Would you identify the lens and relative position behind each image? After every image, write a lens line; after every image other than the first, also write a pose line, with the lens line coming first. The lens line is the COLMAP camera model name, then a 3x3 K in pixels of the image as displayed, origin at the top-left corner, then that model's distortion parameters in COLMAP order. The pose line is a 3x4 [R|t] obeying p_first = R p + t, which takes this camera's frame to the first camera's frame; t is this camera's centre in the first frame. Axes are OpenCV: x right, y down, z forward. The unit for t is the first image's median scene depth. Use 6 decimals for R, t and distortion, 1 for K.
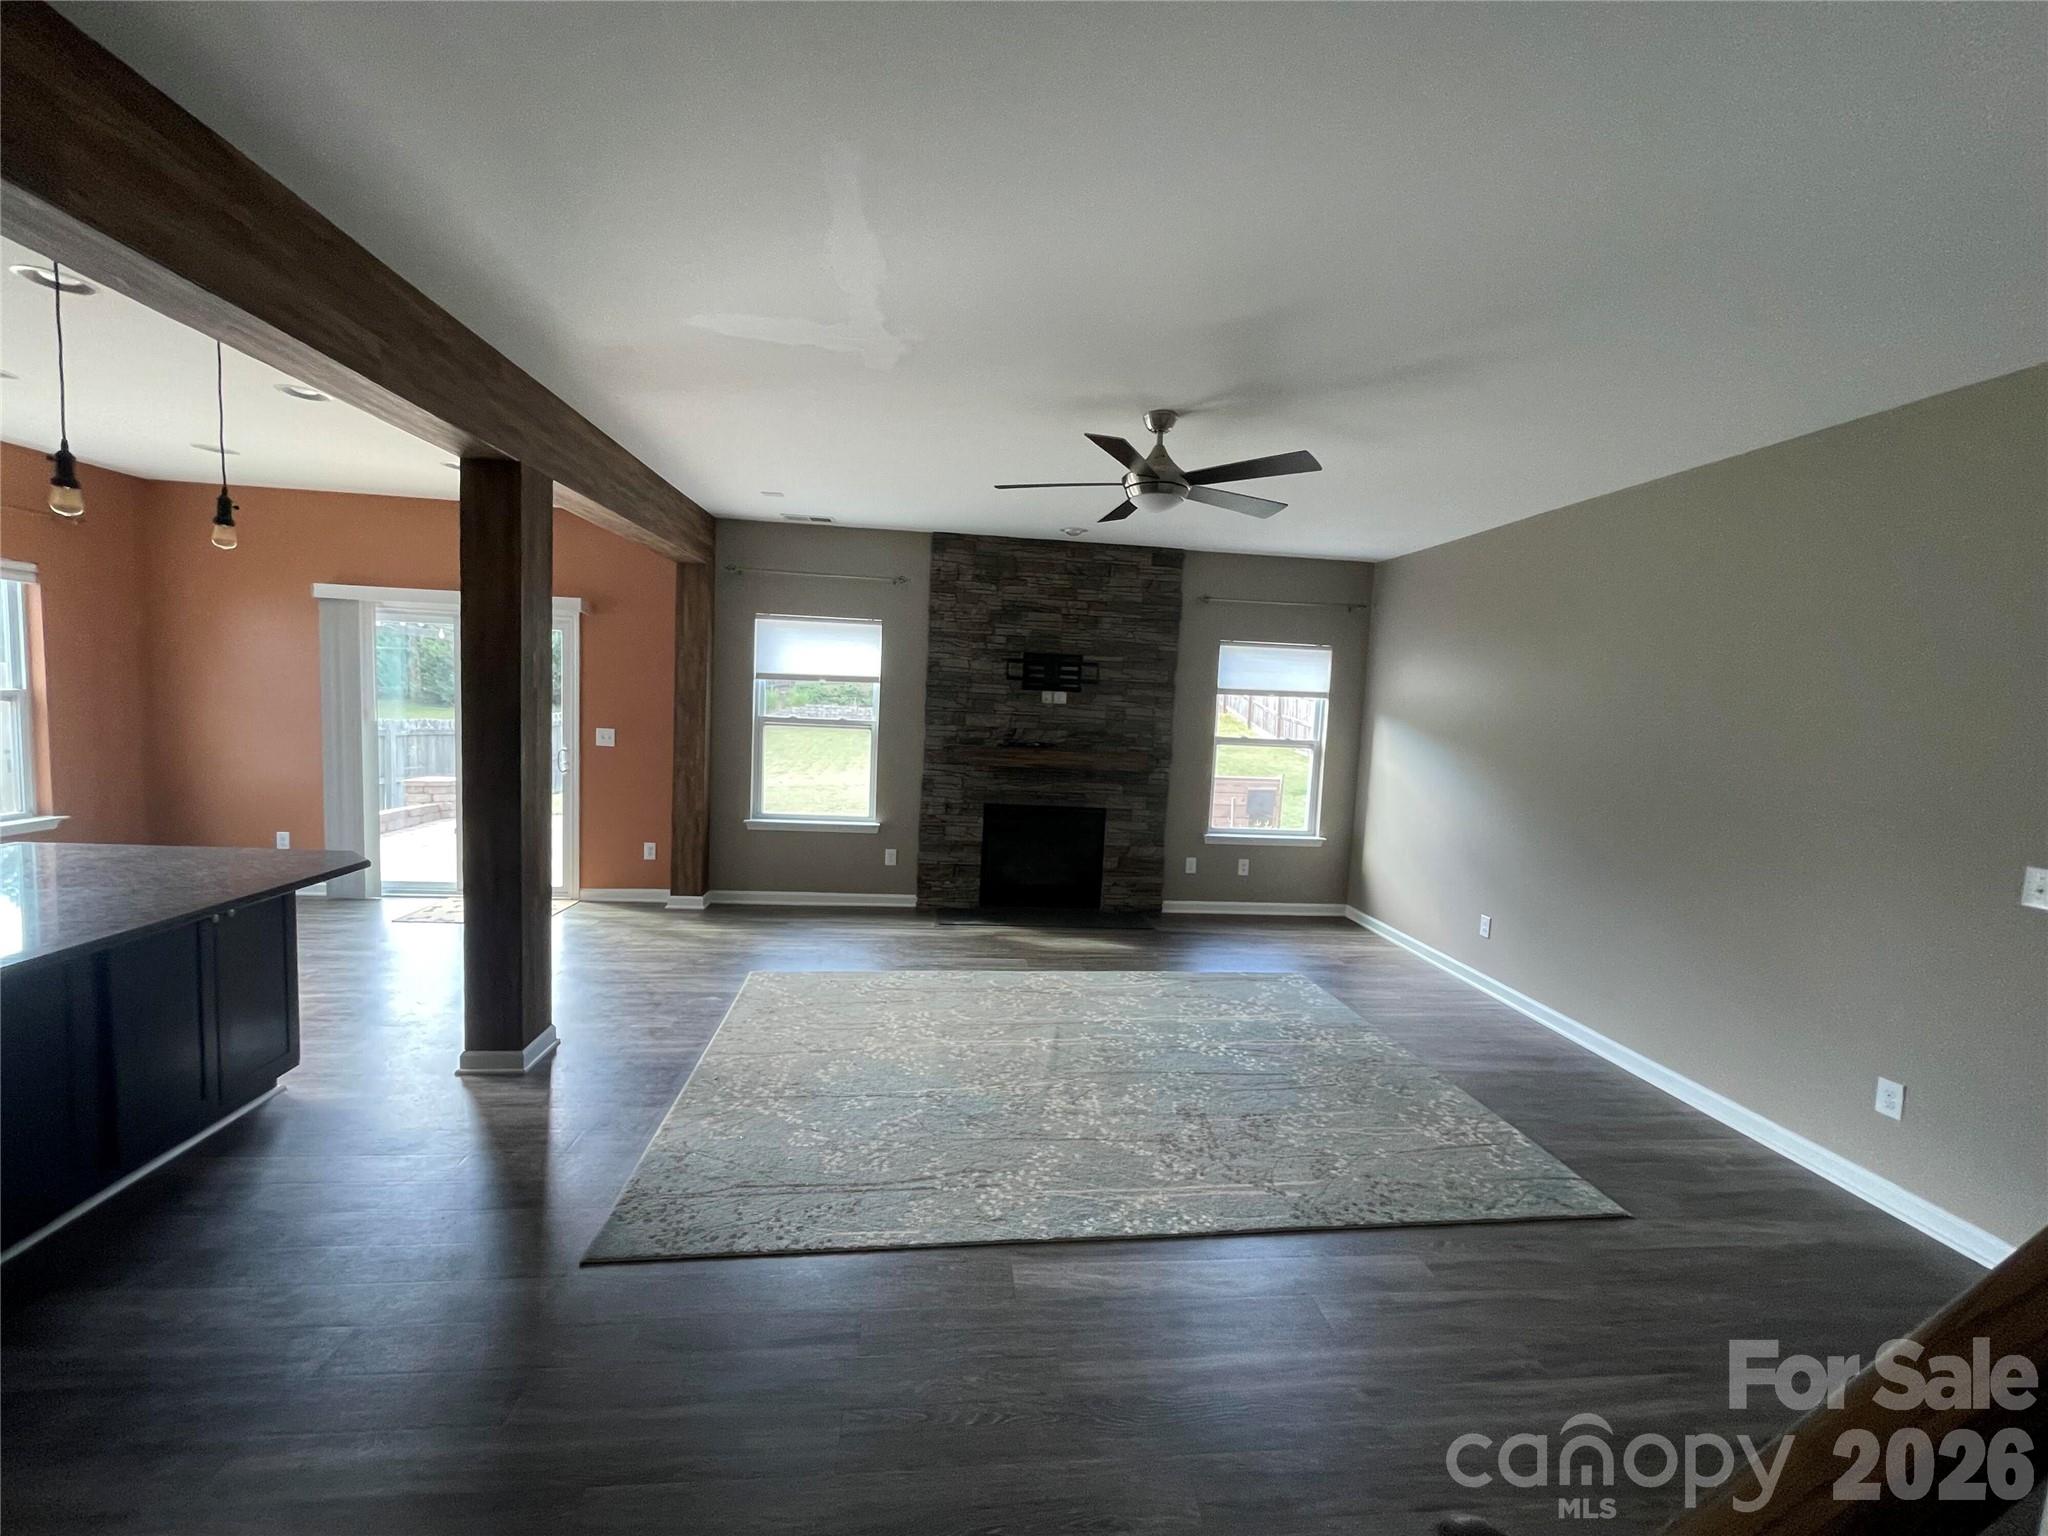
lens RADIAL K [[828.2, 0, 1029.5], [0, 828.2, 766.6], [0, 0, 1]] dist [-0.003750, -0.000006]
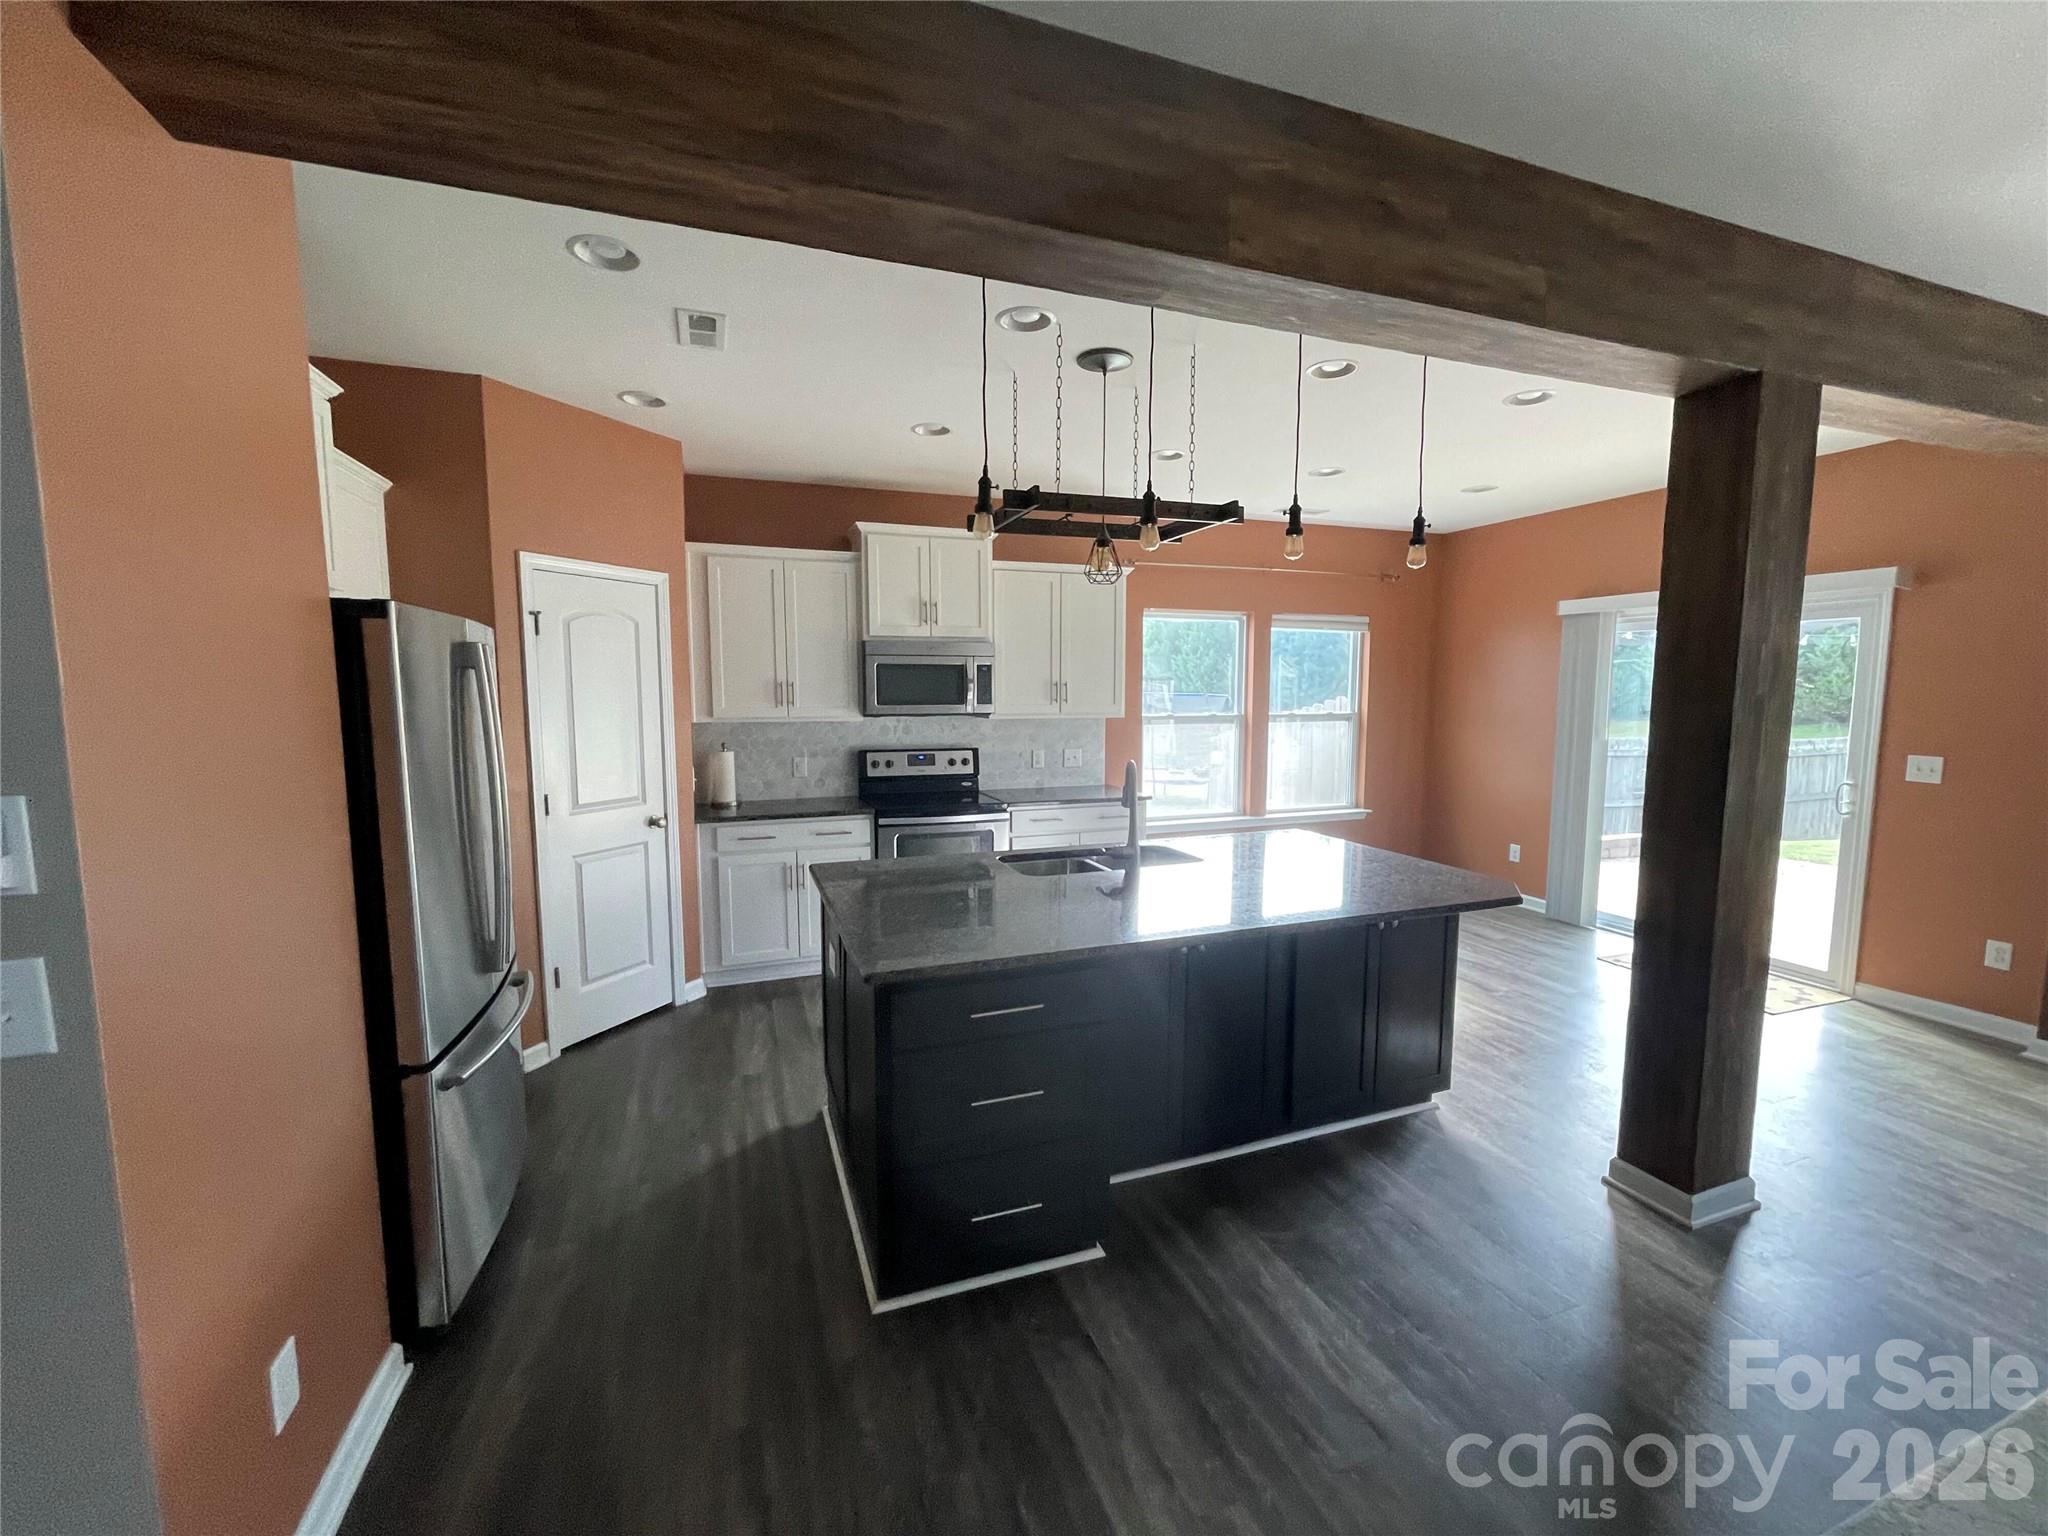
lens RADIAL K [[828.2, 0, 1023.0], [0, 828.2, 767.9], [0, 0, 1]] dist [-0.003750, -0.000006]
pose [[0.236996, 0.045804, -0.970430, -0.071048], [-0.068016, 0.997219, 0.030458, -0.012826], [0.969127, 0.058786, 0.239452, 0.246707]]
